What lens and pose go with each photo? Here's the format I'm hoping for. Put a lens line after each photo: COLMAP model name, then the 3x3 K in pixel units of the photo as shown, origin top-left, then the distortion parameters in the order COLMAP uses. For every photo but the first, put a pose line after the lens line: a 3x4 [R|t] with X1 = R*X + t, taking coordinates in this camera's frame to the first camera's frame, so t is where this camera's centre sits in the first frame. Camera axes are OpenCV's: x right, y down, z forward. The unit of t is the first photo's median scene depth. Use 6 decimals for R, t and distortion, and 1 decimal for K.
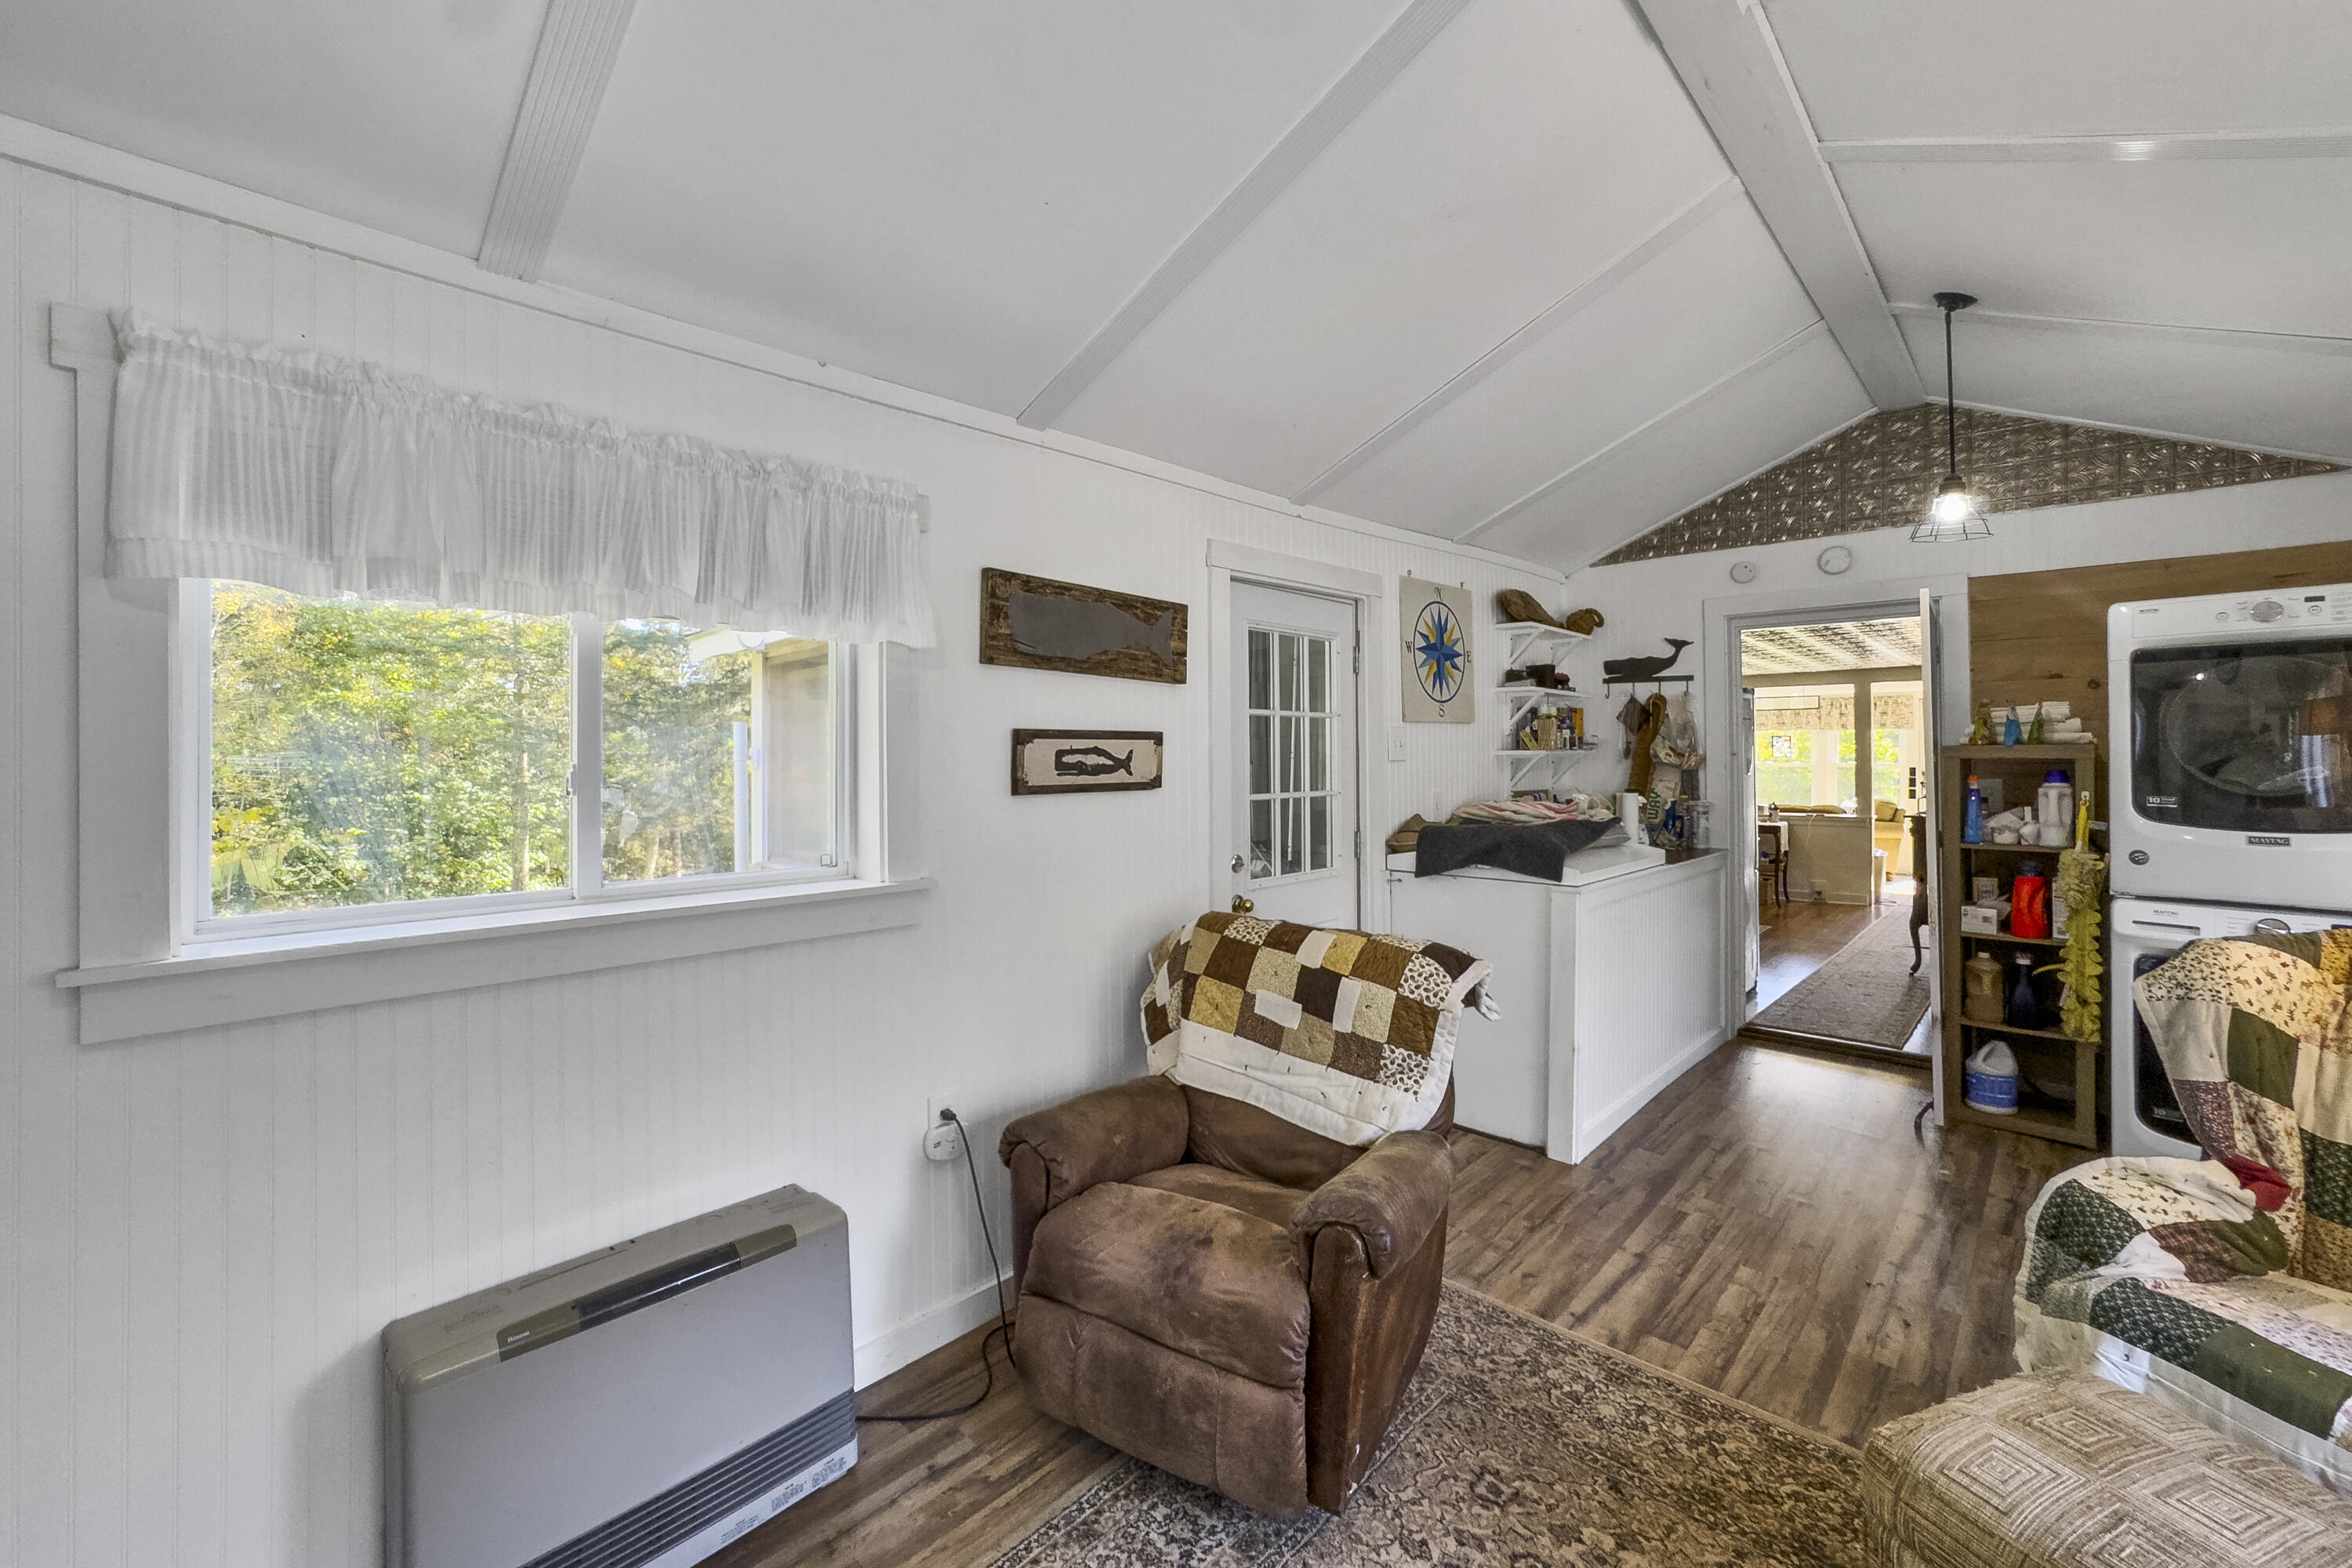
lens RADIAL K [[960.3, 0, 1182.3], [0, 960.3, 748.5], [0, 0, 1]] dist [-0.030851, 0.012736]
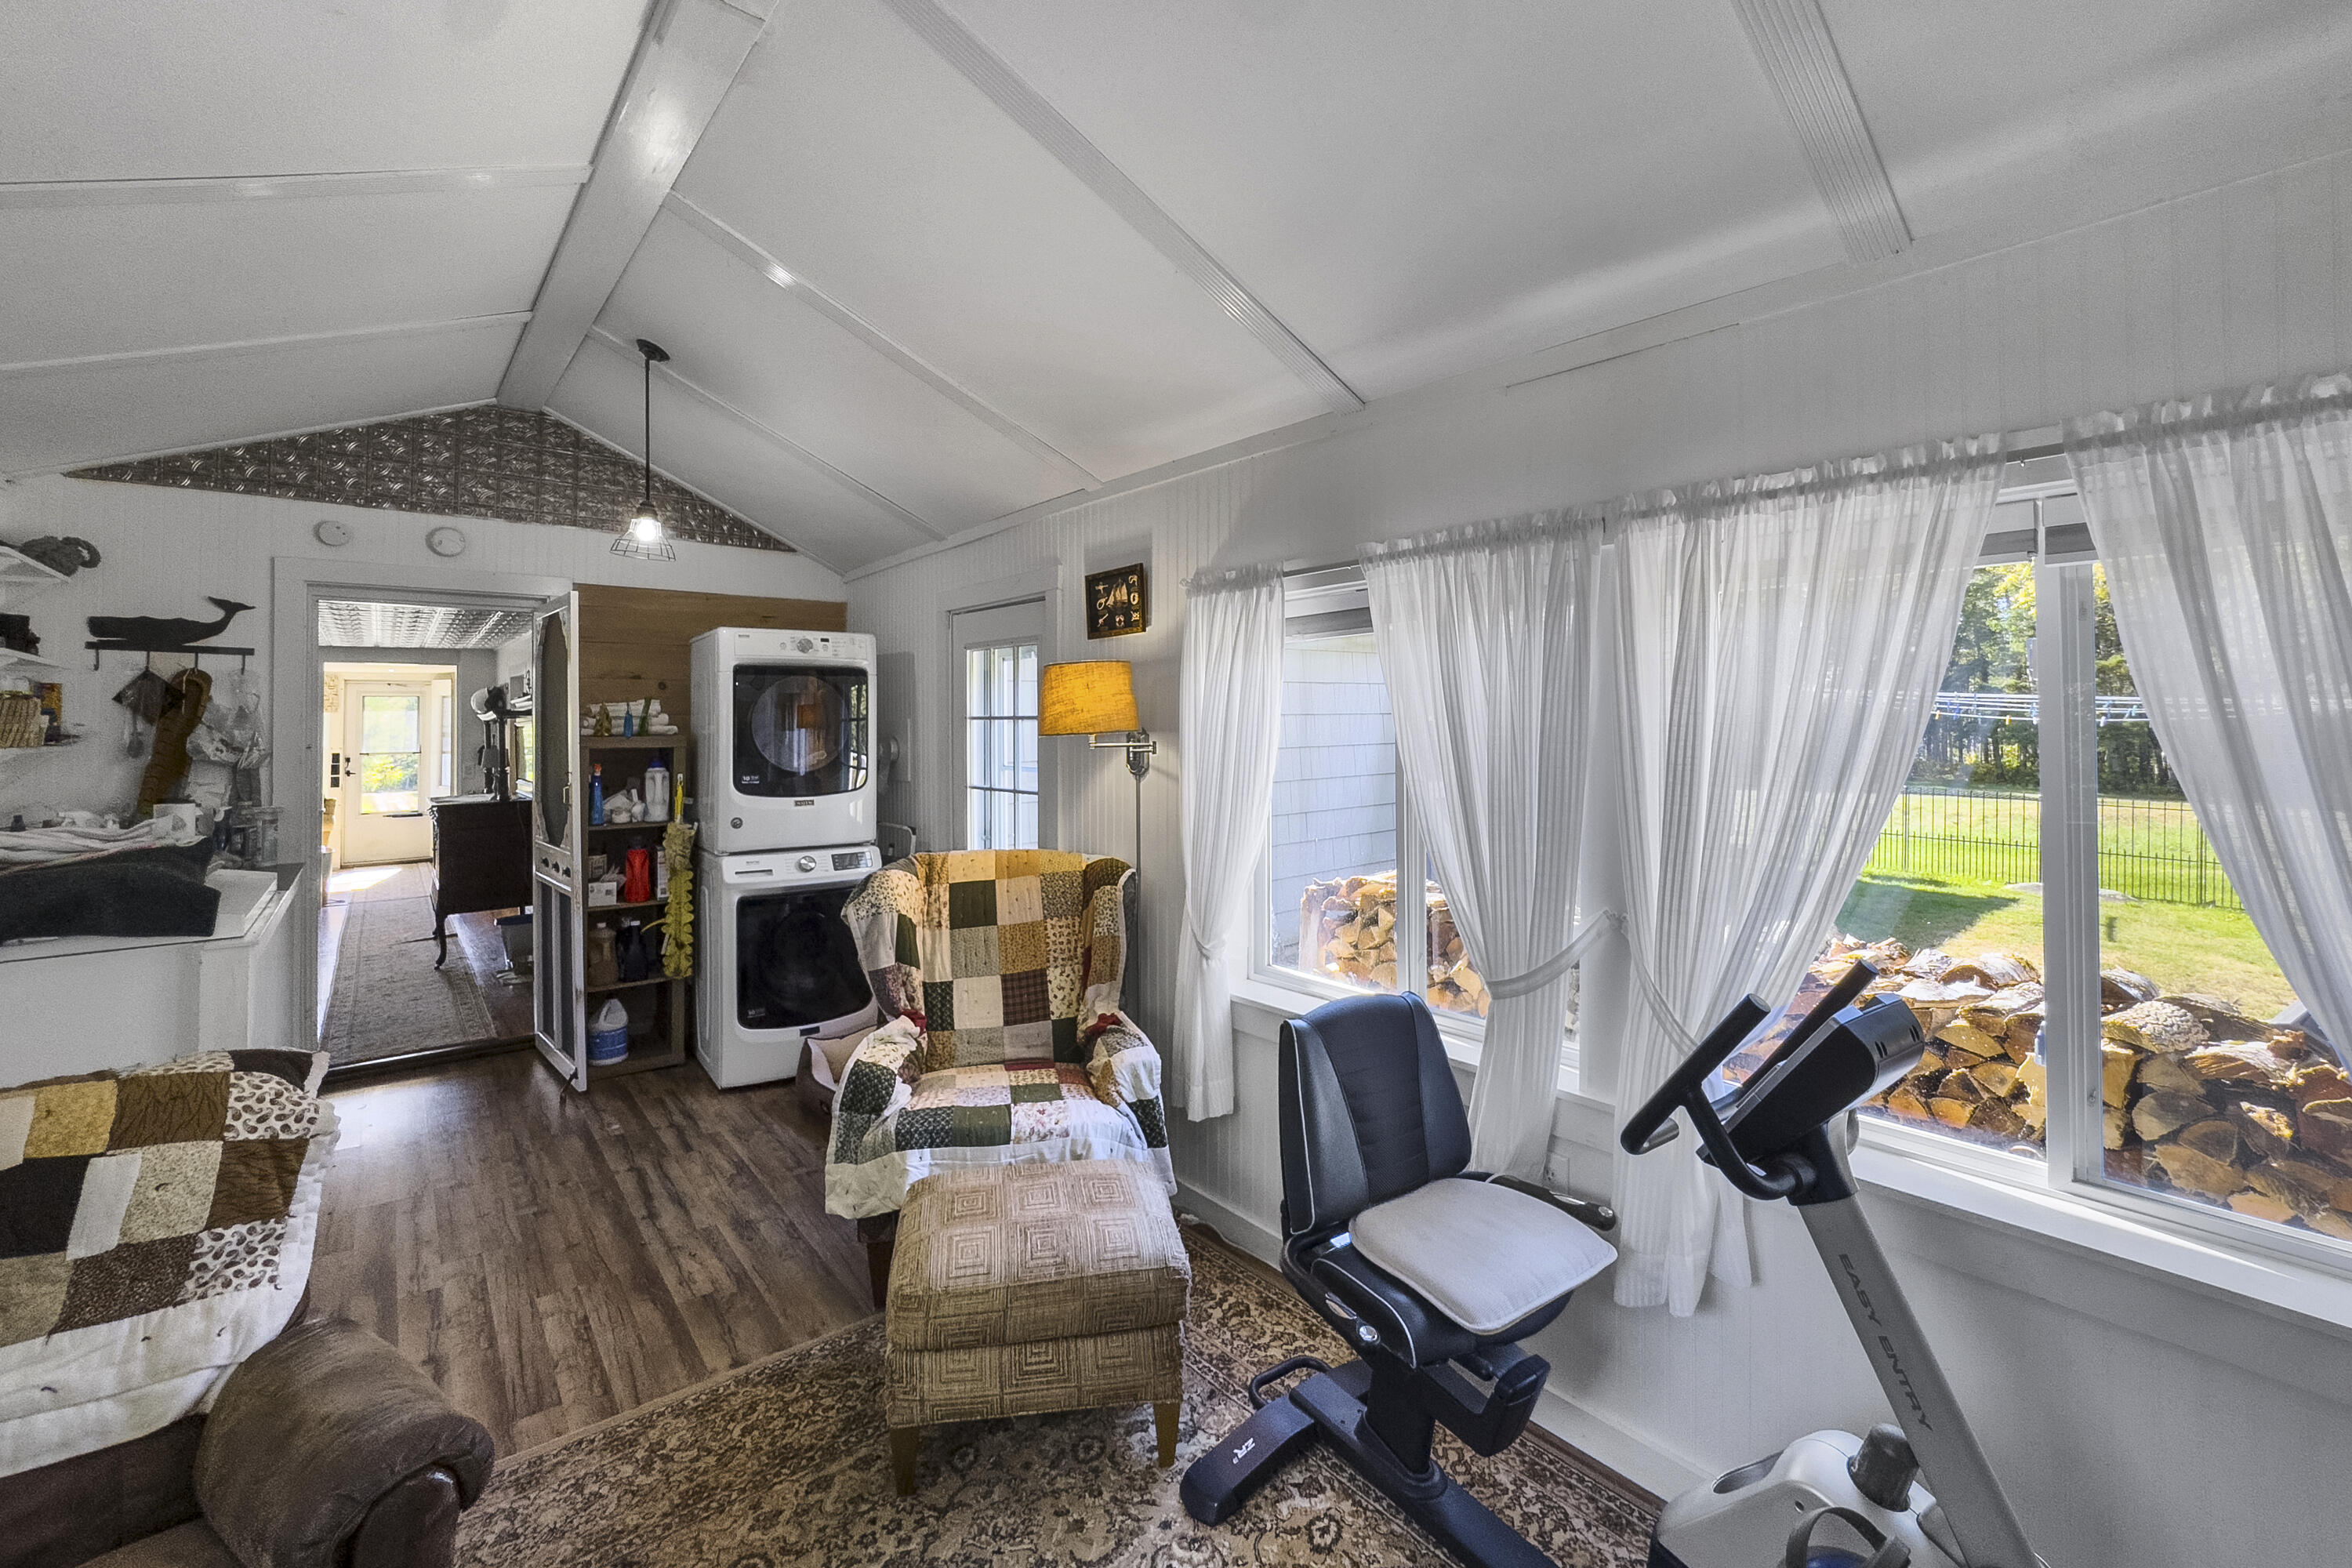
lens RADIAL K [[998.7, 0, 1167.9], [0, 998.7, 696.8], [0, 0, 1]] dist [-0.021040, 0.014797]
pose [[0.139326, 0.028860, 0.989826, -0.237218], [0.001514, 0.999568, -0.029357, -0.015810], [-0.990245, 0.005588, 0.139223, 0.181782]]
